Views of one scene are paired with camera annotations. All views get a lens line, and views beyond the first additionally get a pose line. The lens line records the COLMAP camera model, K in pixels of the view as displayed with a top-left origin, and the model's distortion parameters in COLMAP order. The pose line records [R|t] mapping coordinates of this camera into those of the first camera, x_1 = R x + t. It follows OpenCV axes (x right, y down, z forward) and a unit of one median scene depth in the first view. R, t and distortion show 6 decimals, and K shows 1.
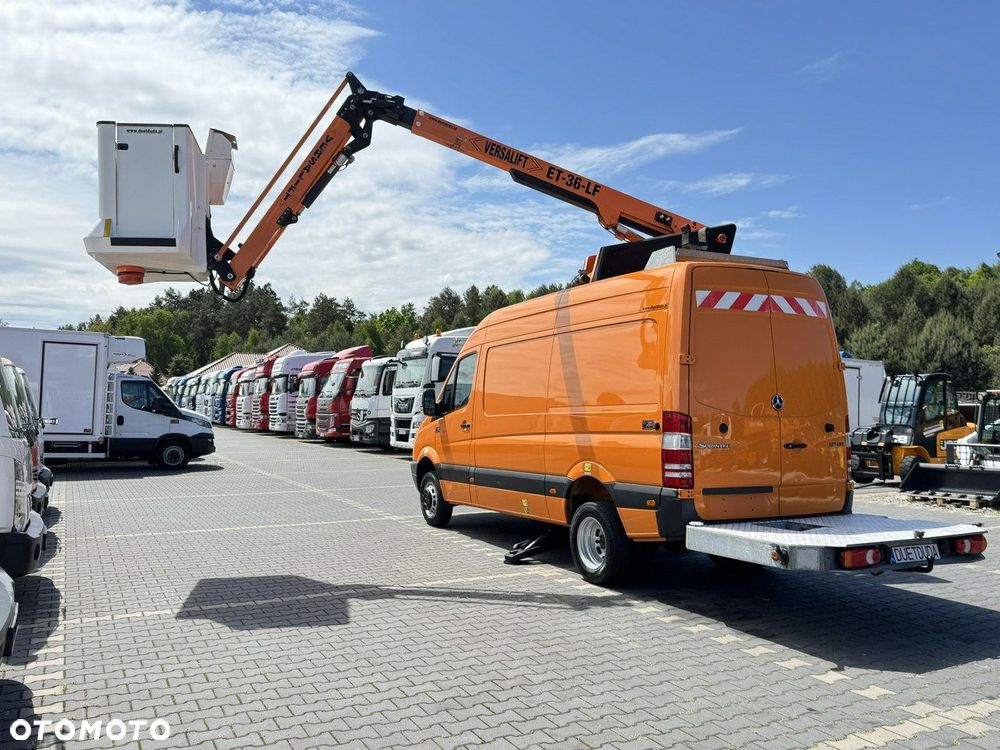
lens RADIAL K [[803.0, 0, 500.4], [0, 803.0, 369.5], [0, 0, 1]] dist [0.044276, -0.064187]
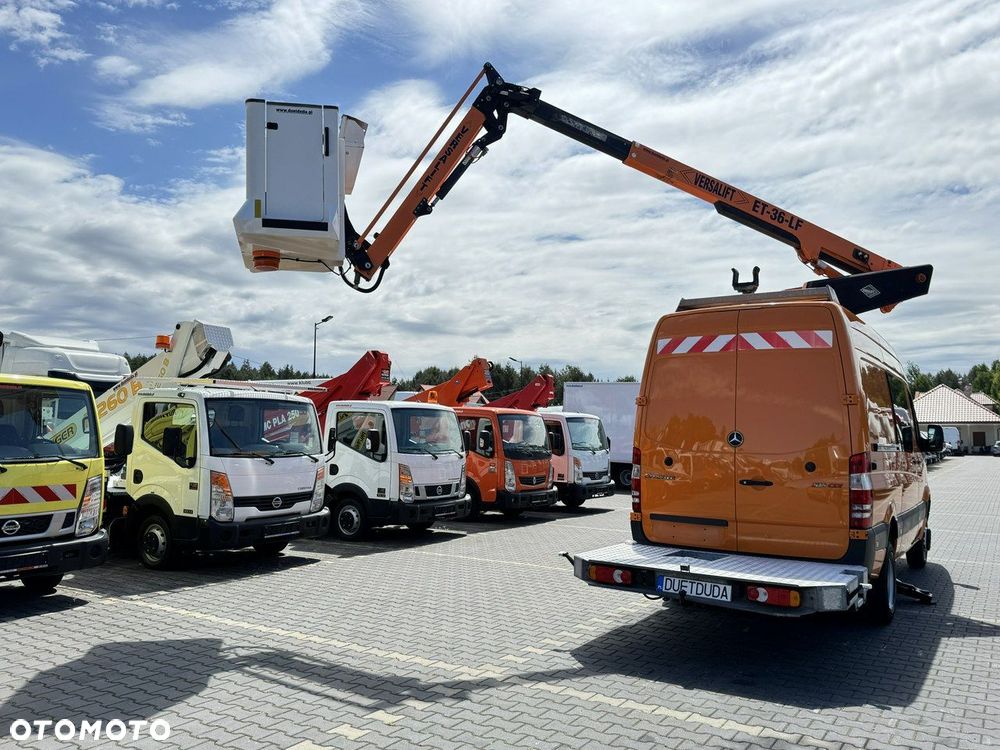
lens RADIAL K [[800.4, 0, 500.0], [0, 800.4, 375.0], [0, 0, 1]] dist [0.104469, -0.190102]
pose [[0.486777, -0.062469, -0.871290, 0.827280], [0.034053, 0.998038, -0.052531, 0.002600], [0.872862, -0.004099, 0.487950, 0.184704]]
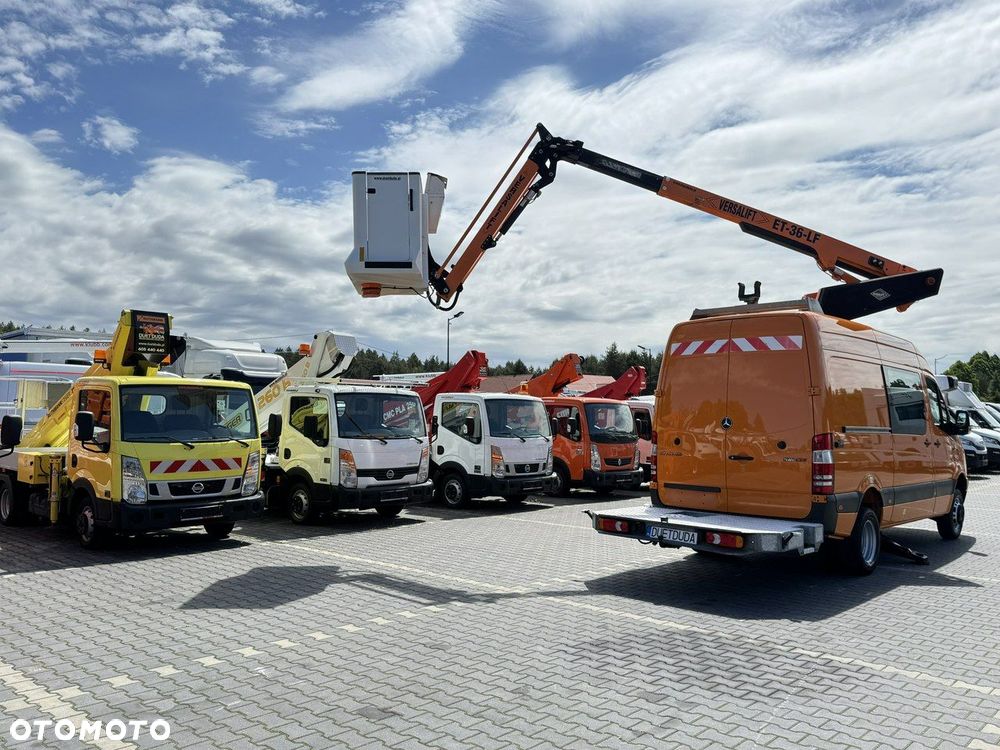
lens RADIAL K [[803.7, 0, 491.4], [0, 803.7, 382.6], [0, 0, 1]] dist [0.124369, -0.117360]
pose [[0.317935, -0.045232, -0.947033, 1.095602], [0.040924, 0.998585, -0.033955, 0.003475], [0.947229, -0.027961, 0.319337, 0.180769]]
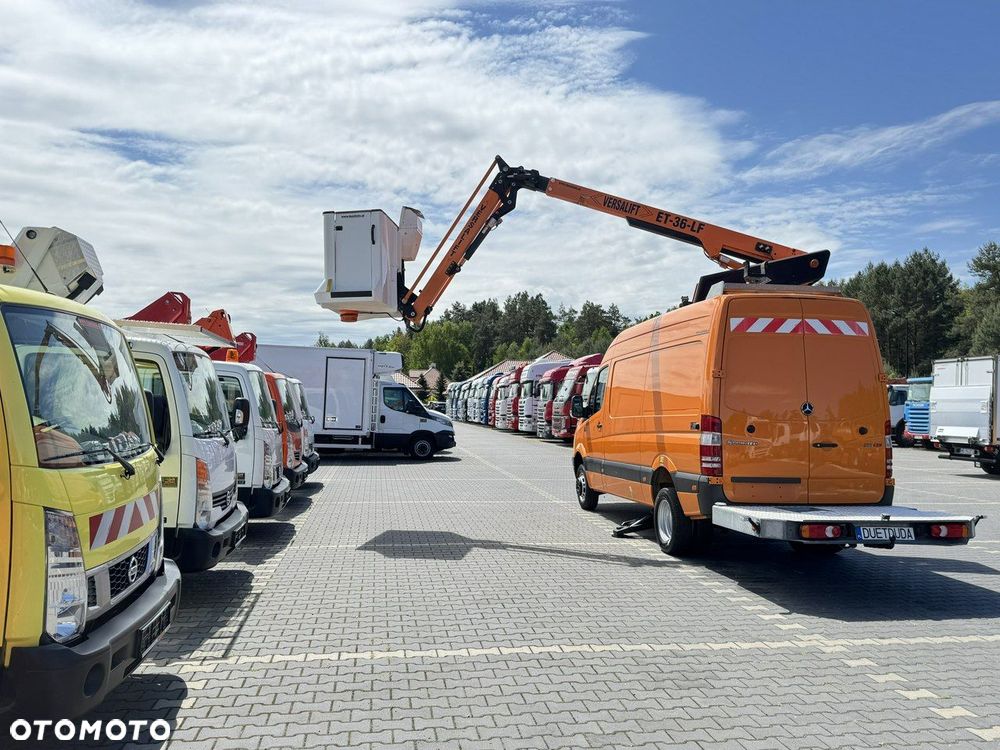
lens RADIAL K [[796.0, 0, 500.0], [0, 796.0, 375.0], [0, 0, 1]] dist [0.190306, -0.427592]
pose [[0.943633, -0.006918, -0.330922, 0.236085], [0.007574, 0.999971, 0.000695, -0.010500], [0.330907, -0.003163, 0.943658, -0.218203]]
